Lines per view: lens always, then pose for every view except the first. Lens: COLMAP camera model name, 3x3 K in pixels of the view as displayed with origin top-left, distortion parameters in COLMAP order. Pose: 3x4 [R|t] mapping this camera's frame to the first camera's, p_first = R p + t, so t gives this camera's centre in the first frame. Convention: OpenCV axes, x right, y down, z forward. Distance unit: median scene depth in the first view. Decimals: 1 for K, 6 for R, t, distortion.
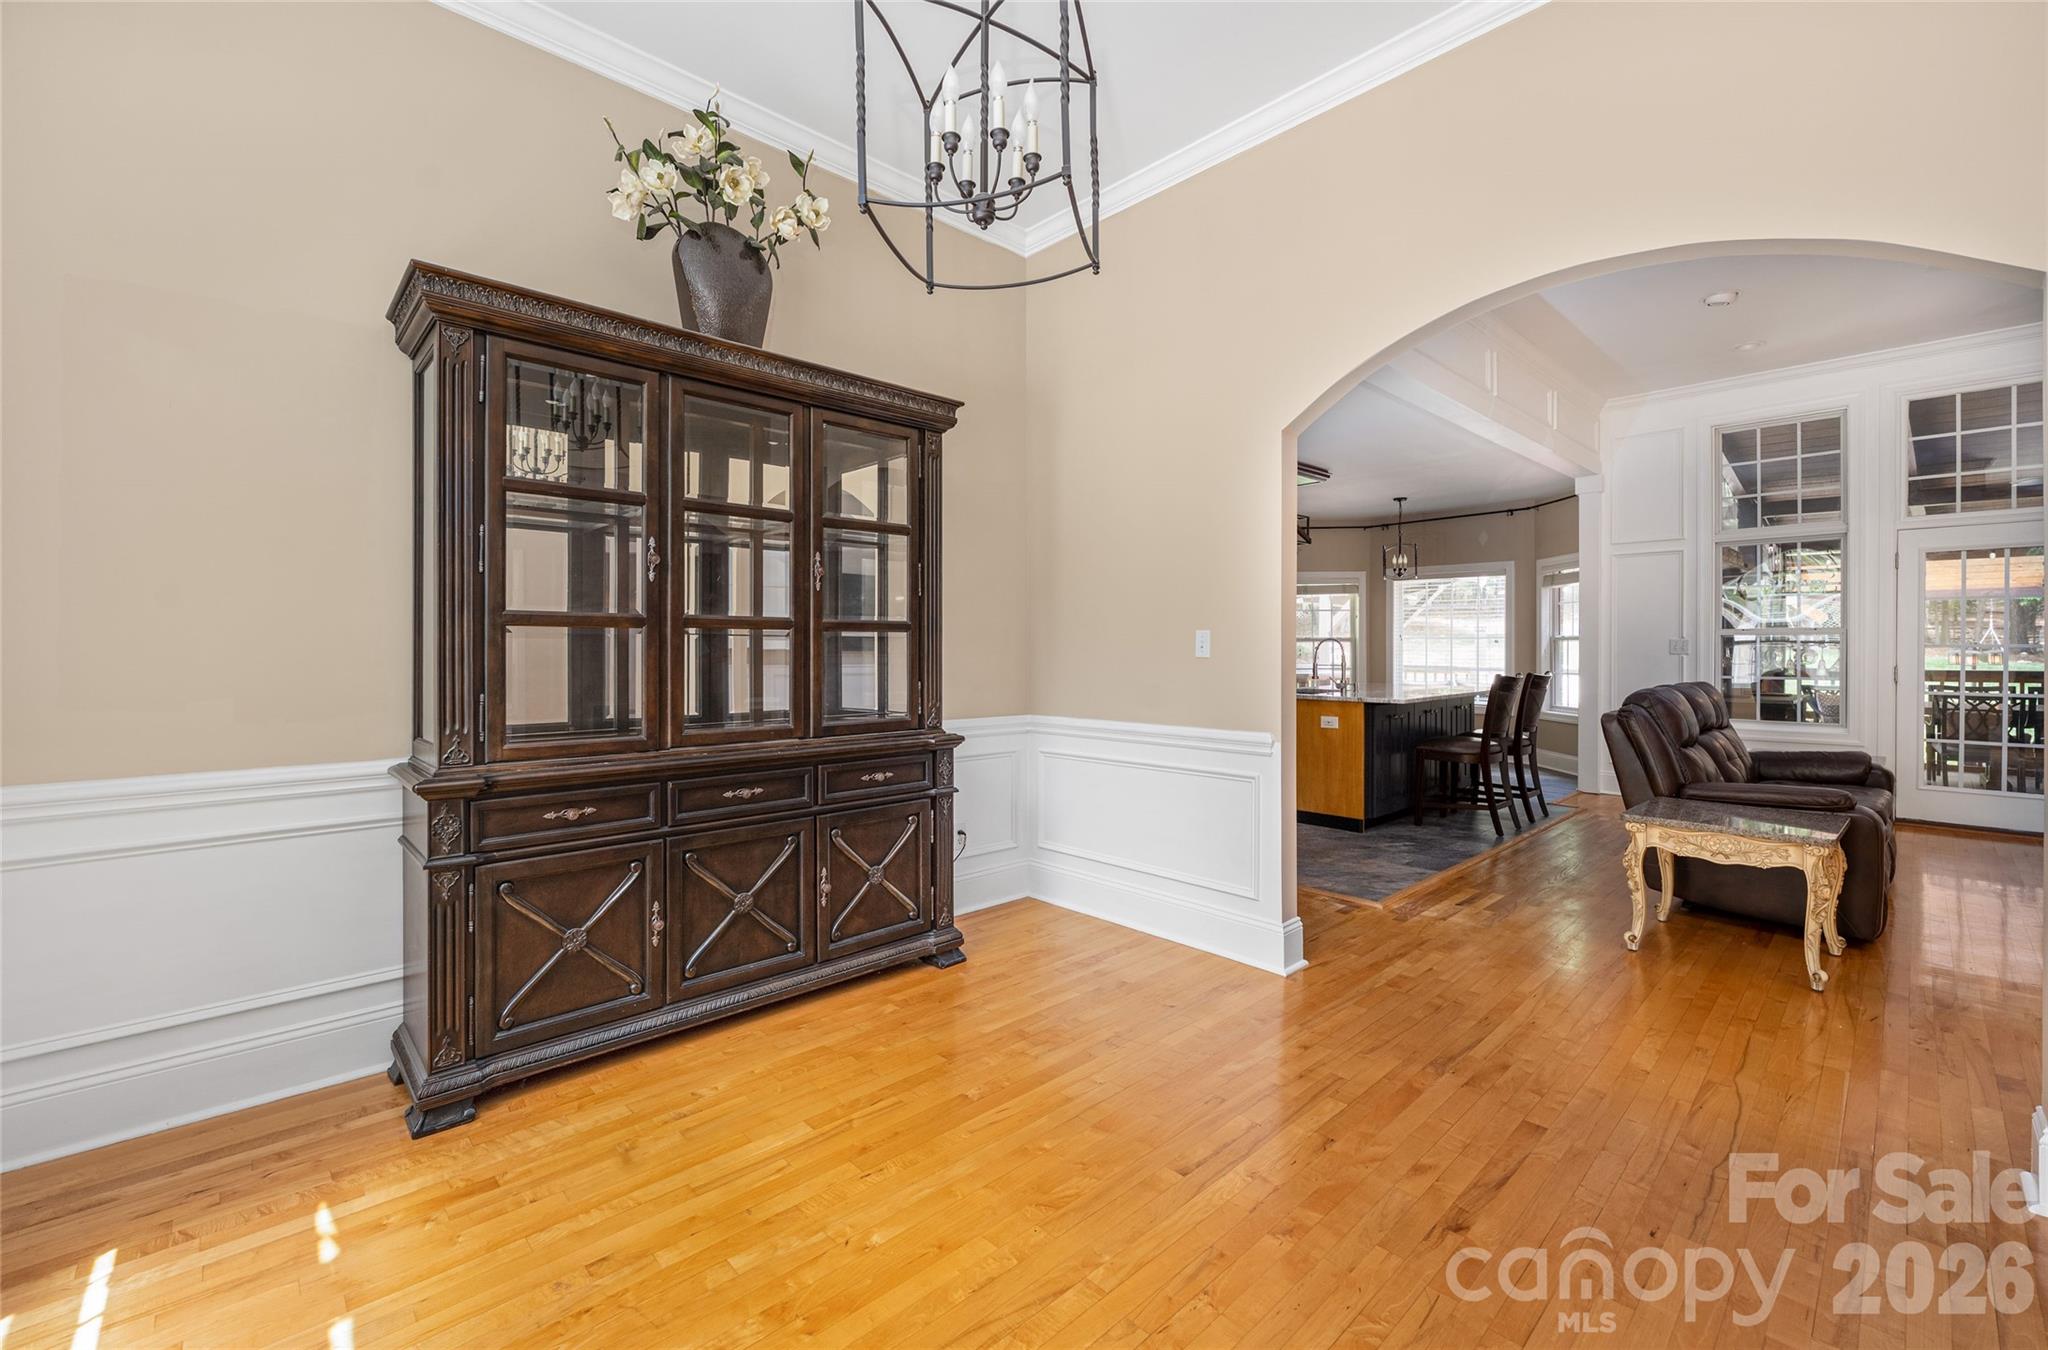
lens RADIAL K [[858.4, 0, 1014.7], [0, 858.4, 648.9], [0, 0, 1]] dist [-0.001226, -0.000268]
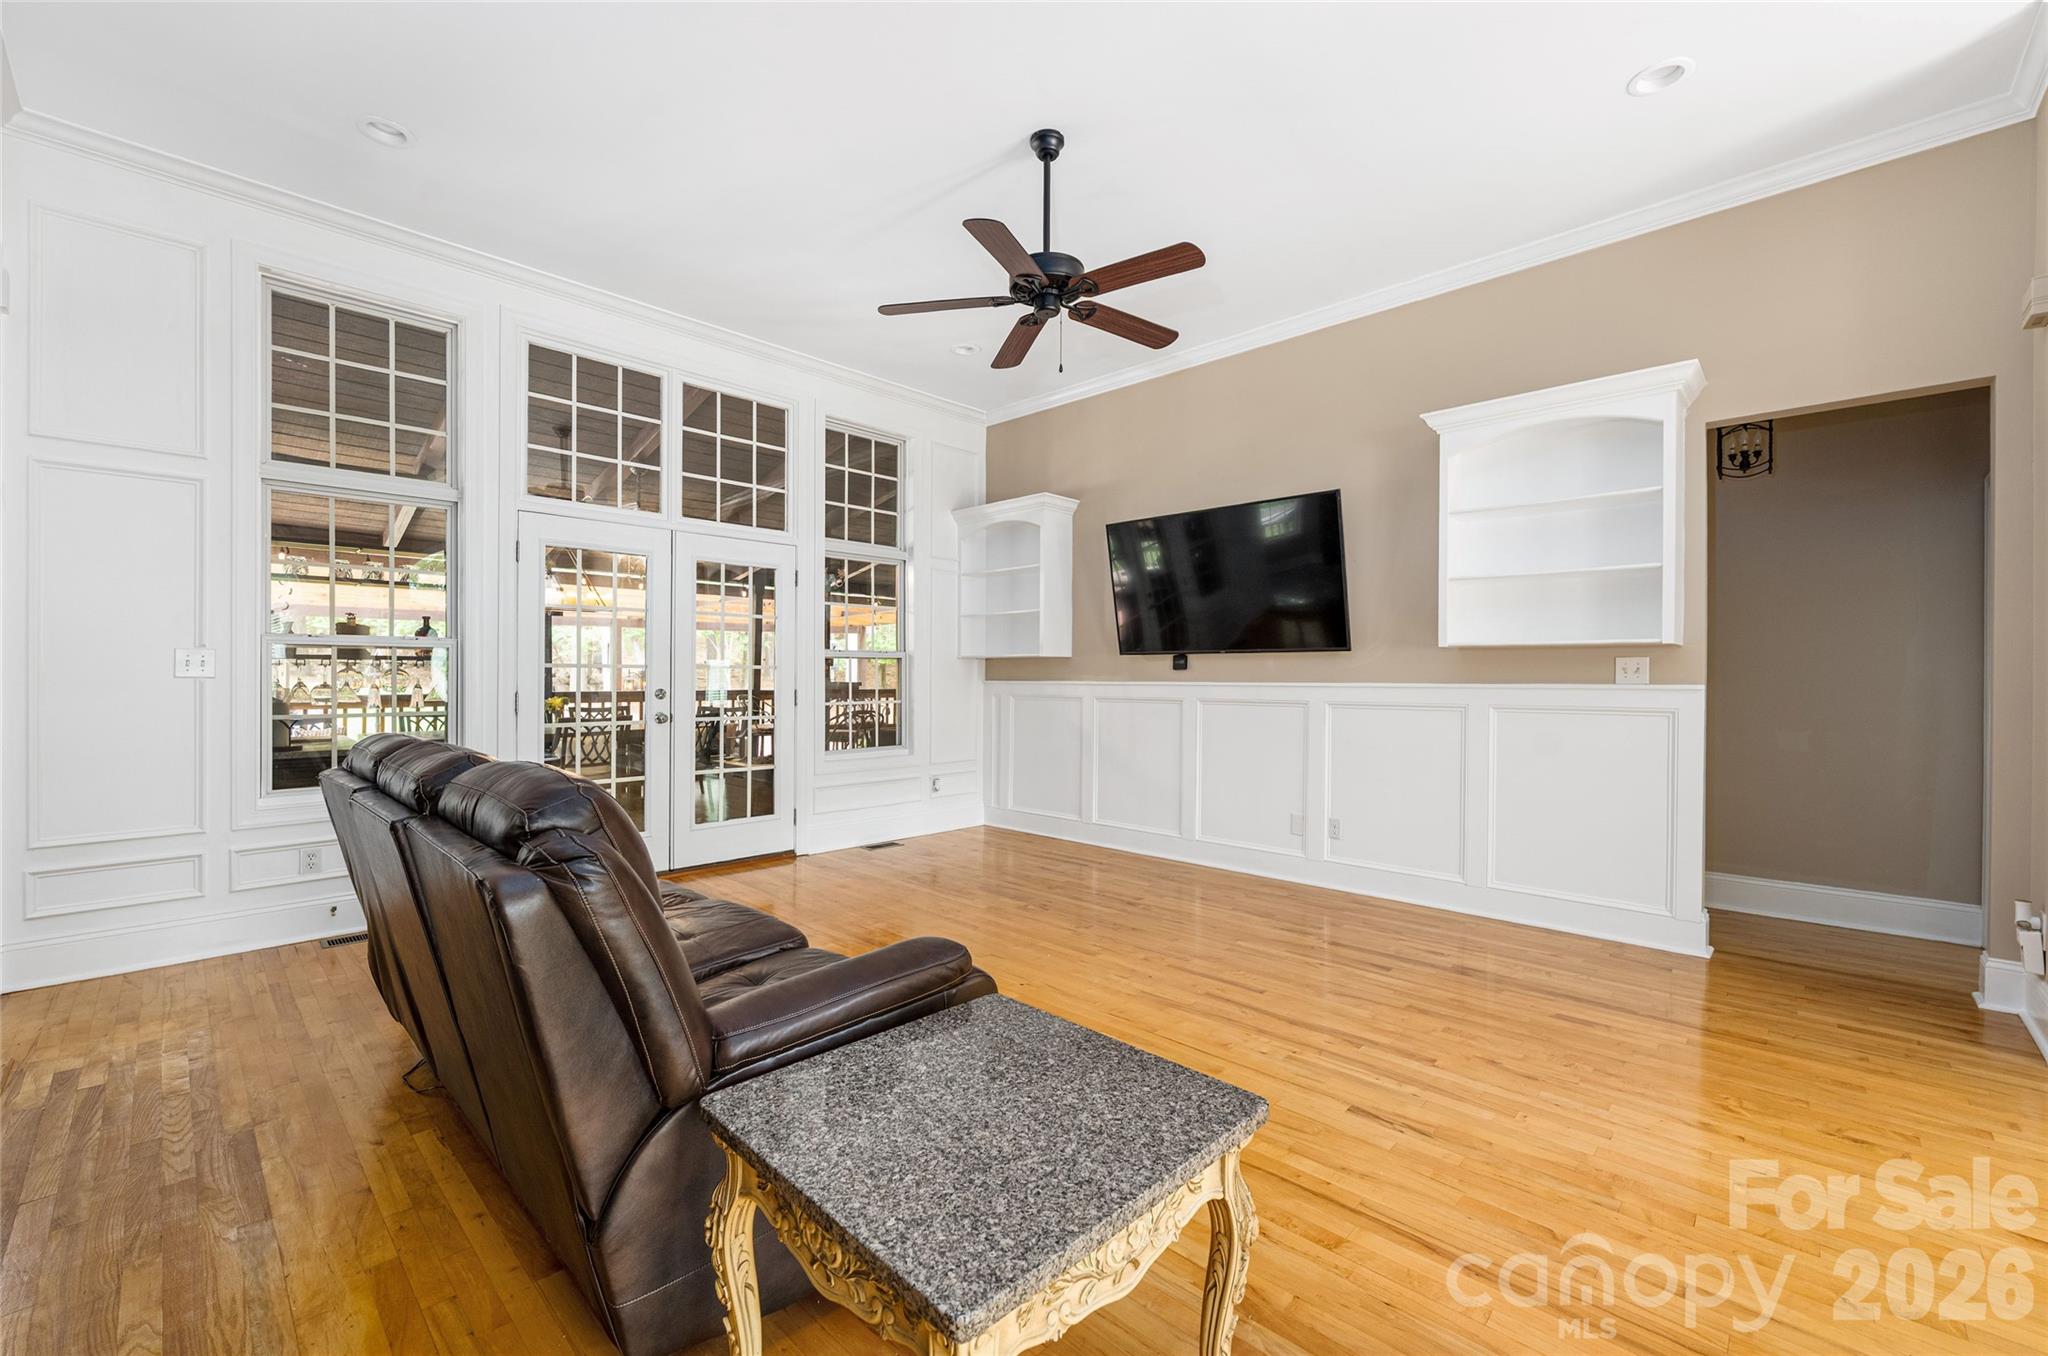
lens RADIAL K [[831.4, 0, 1024.0], [0, 831.4, 678.0], [0, 0, 1]] dist [-0.002188, -0.000342]
pose [[-0.055649, -0.003560, 0.998444, 0.404046], [-0.007332, 0.999968, 0.003157, 0.002942], [-0.998423, -0.007145, -0.055674, 0.890365]]
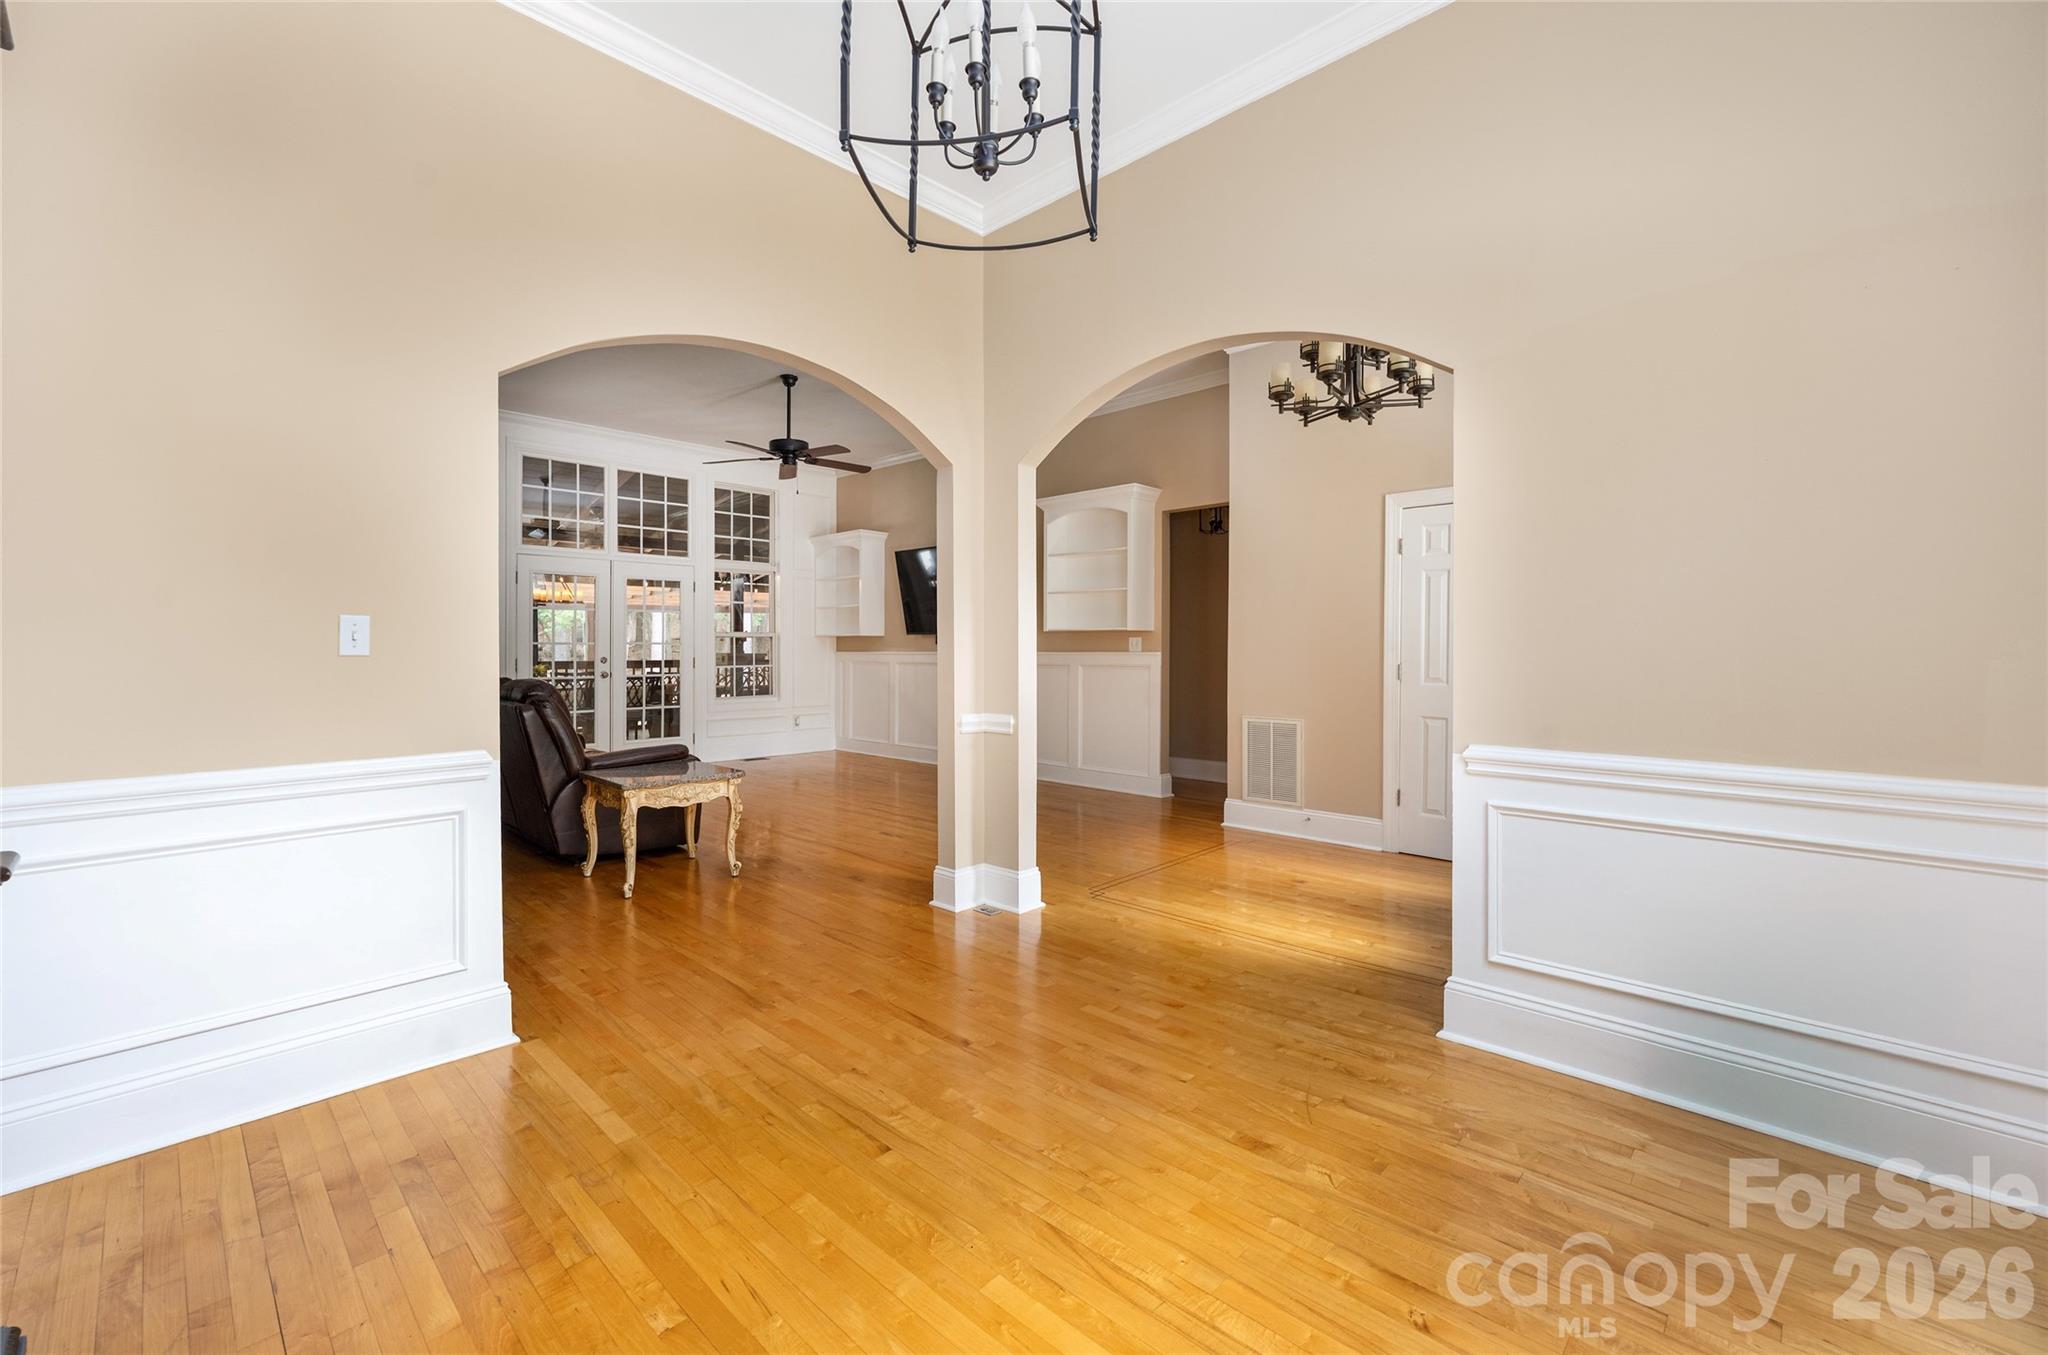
lens RADIAL K [[836.7, 0, 1028.4], [0, 836.7, 652.2], [0, 0, 1]] dist [0.000751, -0.000066]
pose [[-0.067453, -0.003959, 0.997715, -0.429927], [-0.004155, 0.999985, 0.003687, 0.002728], [-0.997714, -0.003897, -0.067469, 0.471412]]
